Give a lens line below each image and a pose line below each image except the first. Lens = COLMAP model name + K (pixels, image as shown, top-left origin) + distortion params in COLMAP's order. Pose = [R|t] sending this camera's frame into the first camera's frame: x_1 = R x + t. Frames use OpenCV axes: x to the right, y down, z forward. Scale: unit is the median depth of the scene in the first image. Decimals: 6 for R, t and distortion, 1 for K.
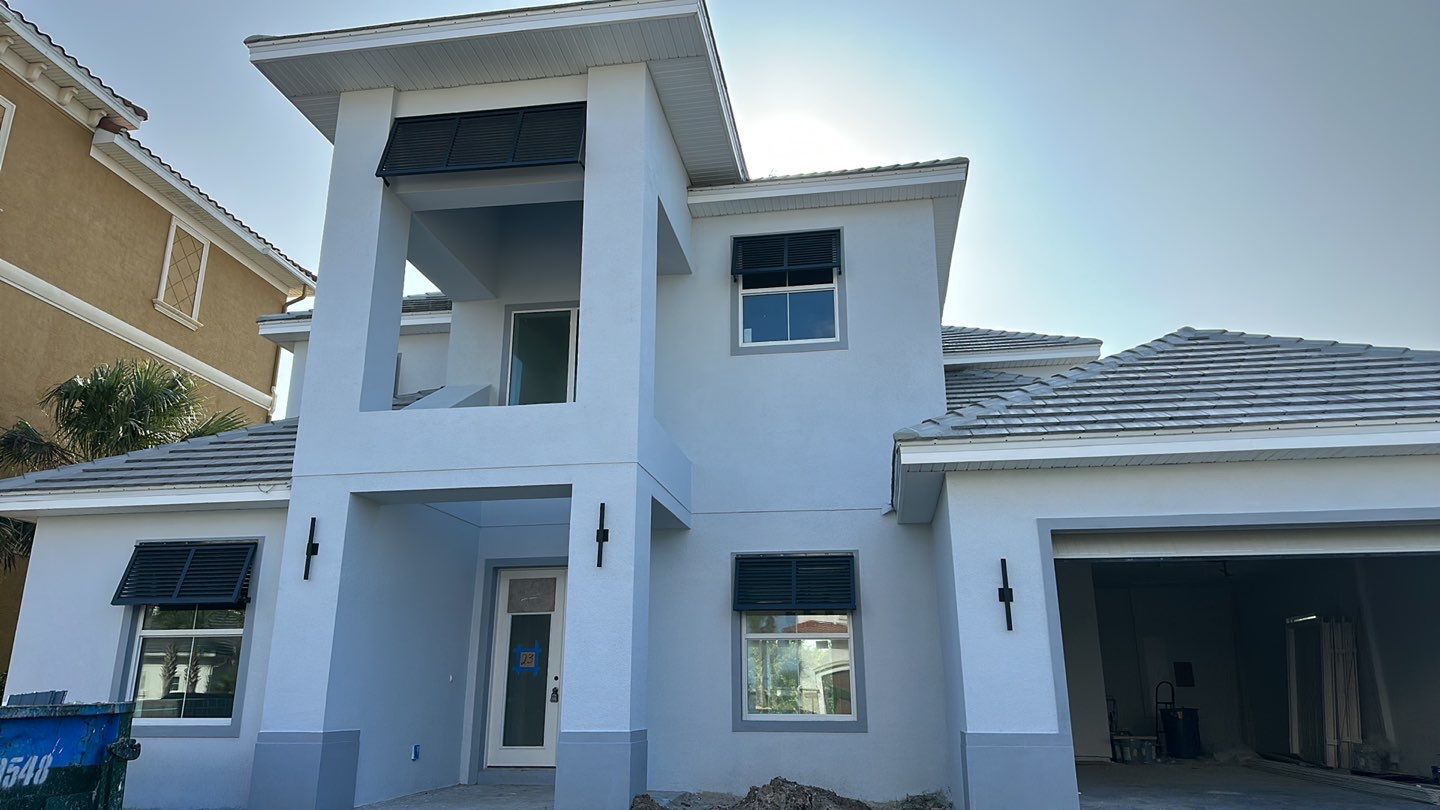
lens RADIAL K [[984.9, 0, 716.9], [0, 984.9, 397.8], [0, 0, 1]] dist [0.032695, -0.045812]
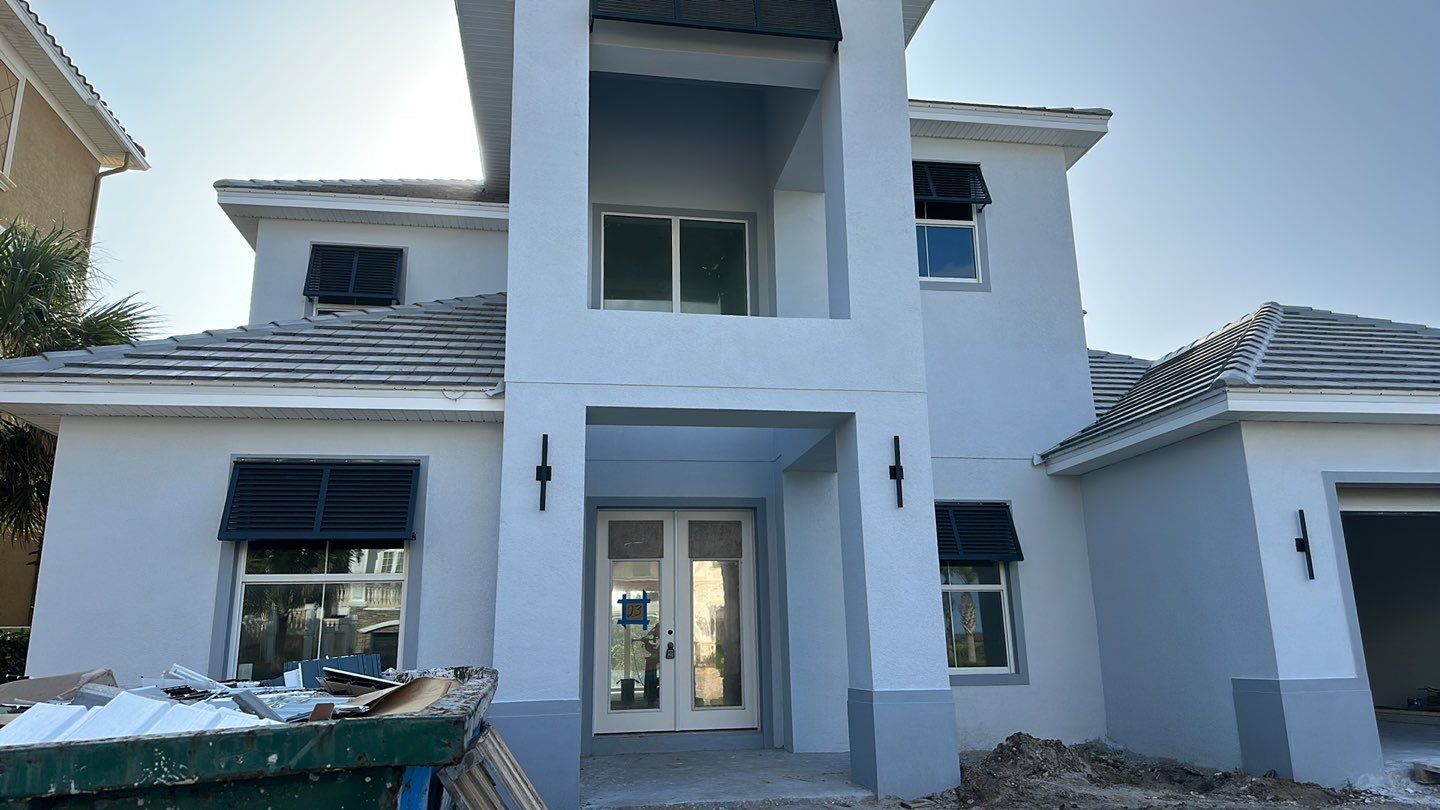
lens RADIAL K [[984.9, 0, 716.2], [0, 984.9, 414.9], [0, 0, 1]] dist [0.032695, -0.045812]
pose [[0.948401, 0.058132, 0.311698, -0.648160], [-0.076544, 0.995951, 0.047154, 0.070987], [-0.307694, -0.068579, 0.949011, 0.256464]]
